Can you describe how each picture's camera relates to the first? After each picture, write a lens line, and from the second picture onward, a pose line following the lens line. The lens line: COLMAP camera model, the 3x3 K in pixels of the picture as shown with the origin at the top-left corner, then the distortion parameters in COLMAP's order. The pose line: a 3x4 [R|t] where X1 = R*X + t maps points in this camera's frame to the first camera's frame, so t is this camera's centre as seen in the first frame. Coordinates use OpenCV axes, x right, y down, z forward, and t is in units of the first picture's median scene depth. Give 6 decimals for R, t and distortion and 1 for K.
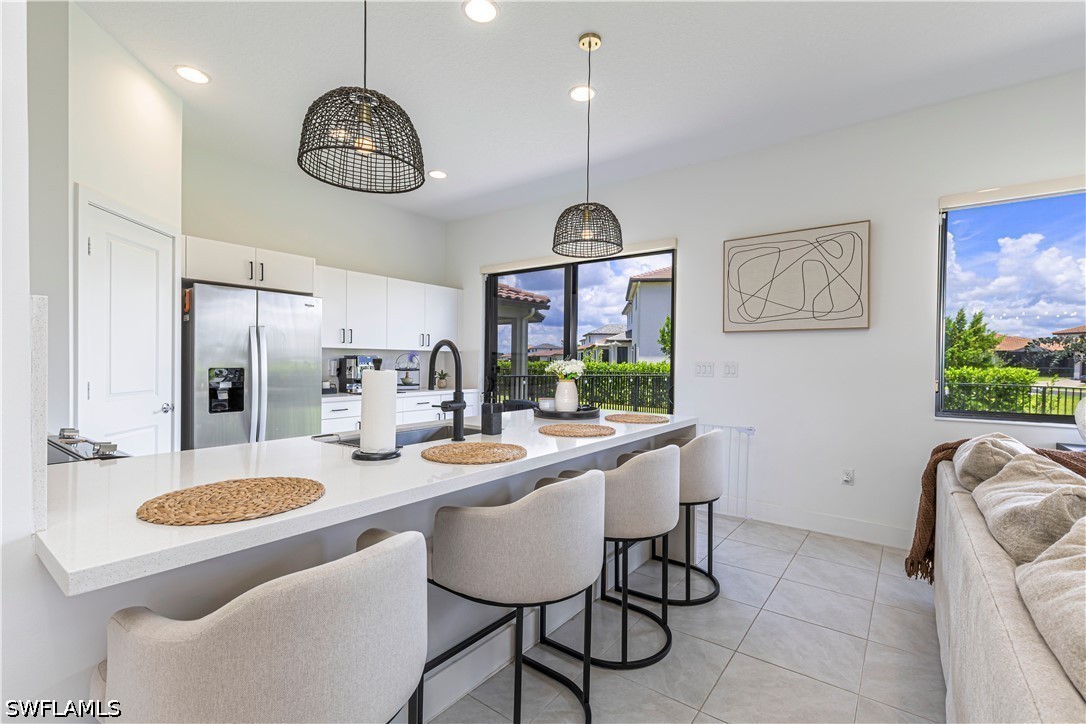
lens RADIAL K [[482.0, 0, 551.6], [0, 482.0, 365.3], [0, 0, 1]] dist [-0.000995, 0.002001]
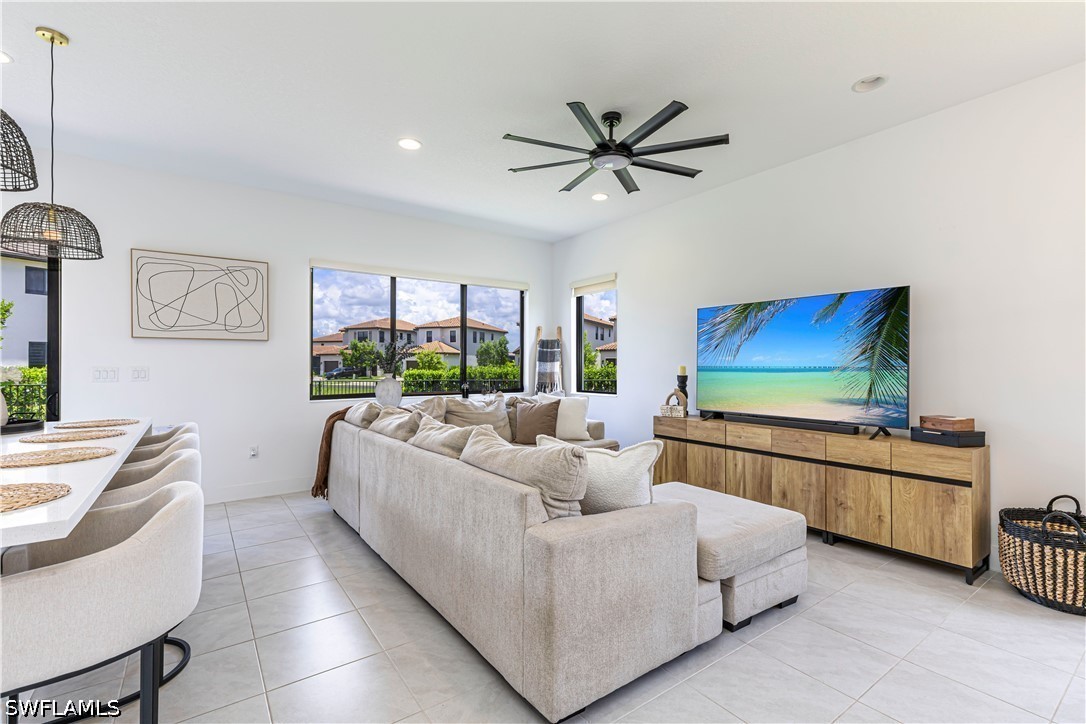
lens RADIAL K [[482.0, 0, 544.4], [0, 482.0, 364.8], [0, 0, 1]] dist [-0.000995, 0.002001]
pose [[0.295118, -0.008747, 0.955421, -0.407459], [0.013809, 0.999893, 0.004889, -0.003320], [-0.955361, 0.011750, 0.295207, -0.156249]]
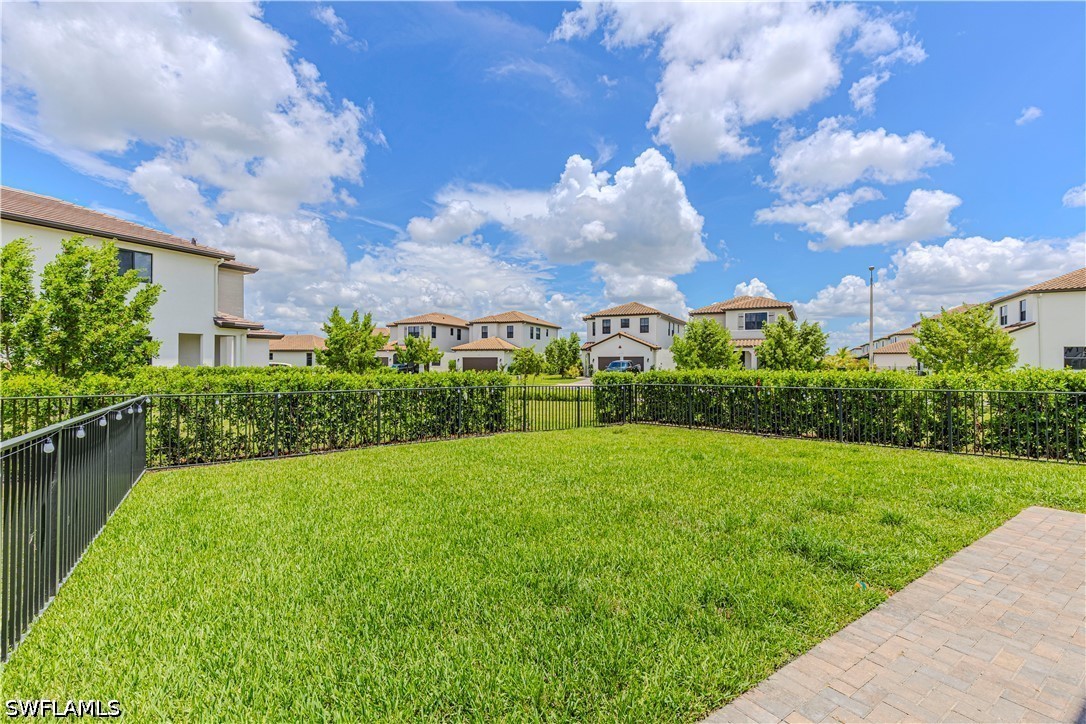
lens RADIAL K [[482.0, 0, 551.2], [0, 482.0, 359.1], [0, 0, 1]] dist [-0.000995, 0.002001]
pose [[0.291980, -0.003692, 0.956417, -0.139277], [0.010283, 0.999947, 0.000720, -0.045892], [-0.956369, 0.009625, 0.292002, 1.623696]]
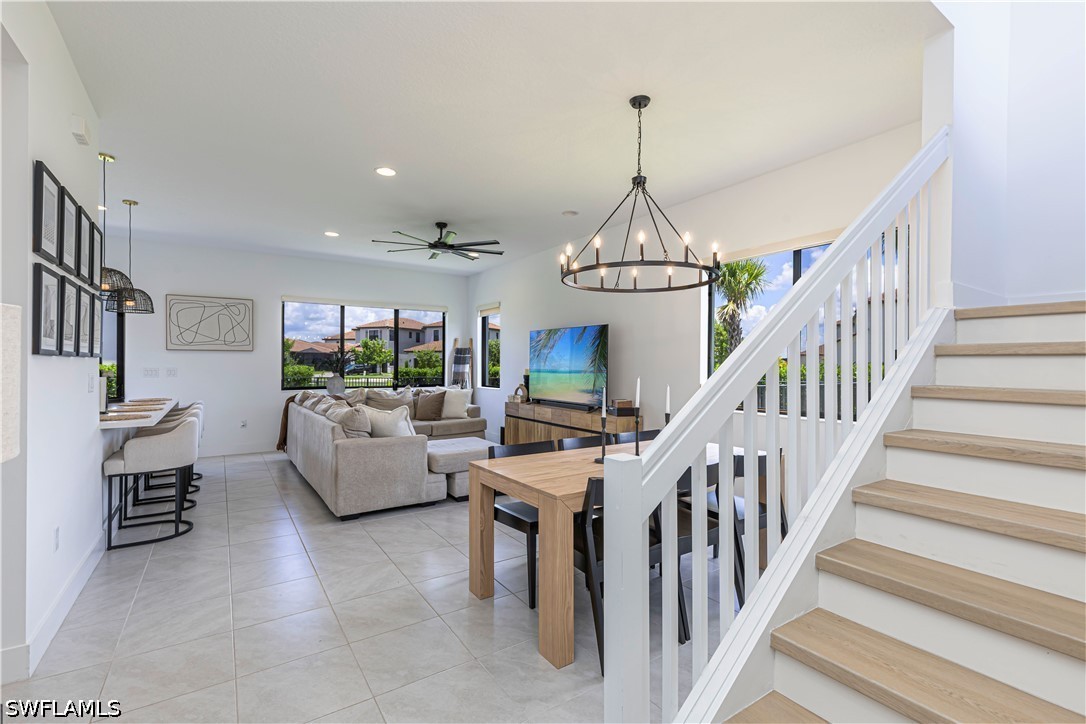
lens RADIAL K [[482.0, 0, 549.0], [0, 482.0, 364.0], [0, 0, 1]] dist [-0.000995, 0.002001]
pose [[0.321565, -0.011375, 0.946819, -0.876594], [0.009476, 0.999916, 0.008794, -0.023855], [-0.946840, 0.006144, 0.321646, -0.859861]]
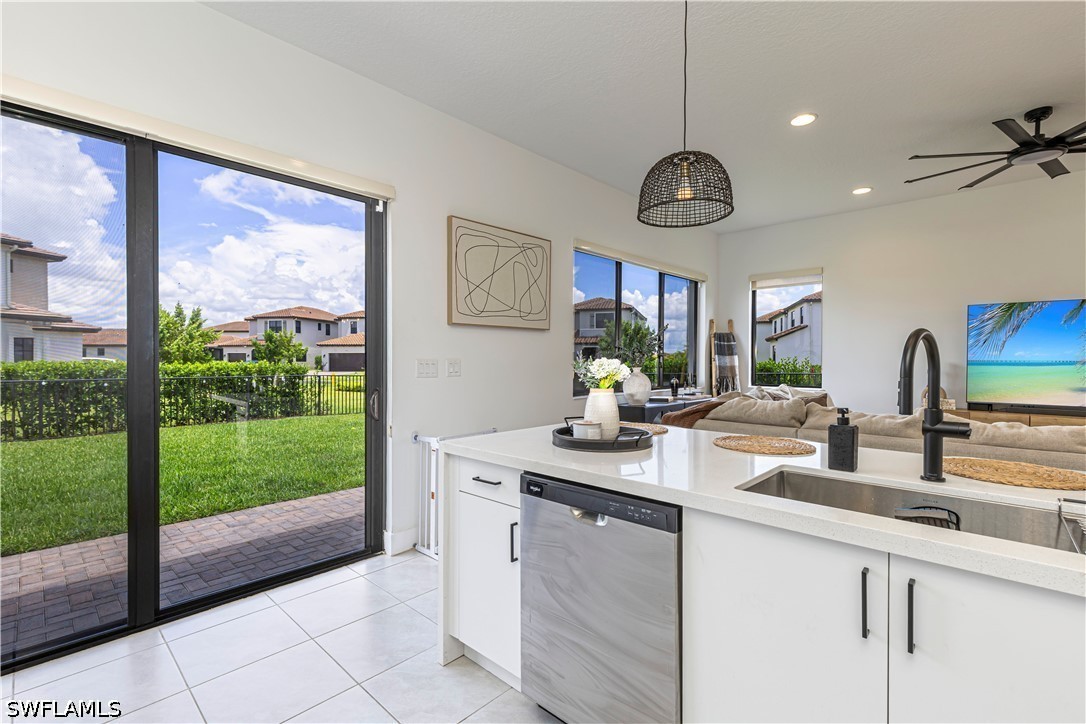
lens RADIAL K [[482.0, 0, 546.7], [0, 482.0, 357.7], [0, 0, 1]] dist [-0.000995, 0.002001]
pose [[0.090252, -0.006994, 0.995894, -0.522655], [0.009331, 0.999937, 0.006177, -0.013978], [-0.995875, 0.008735, 0.090311, 0.849946]]
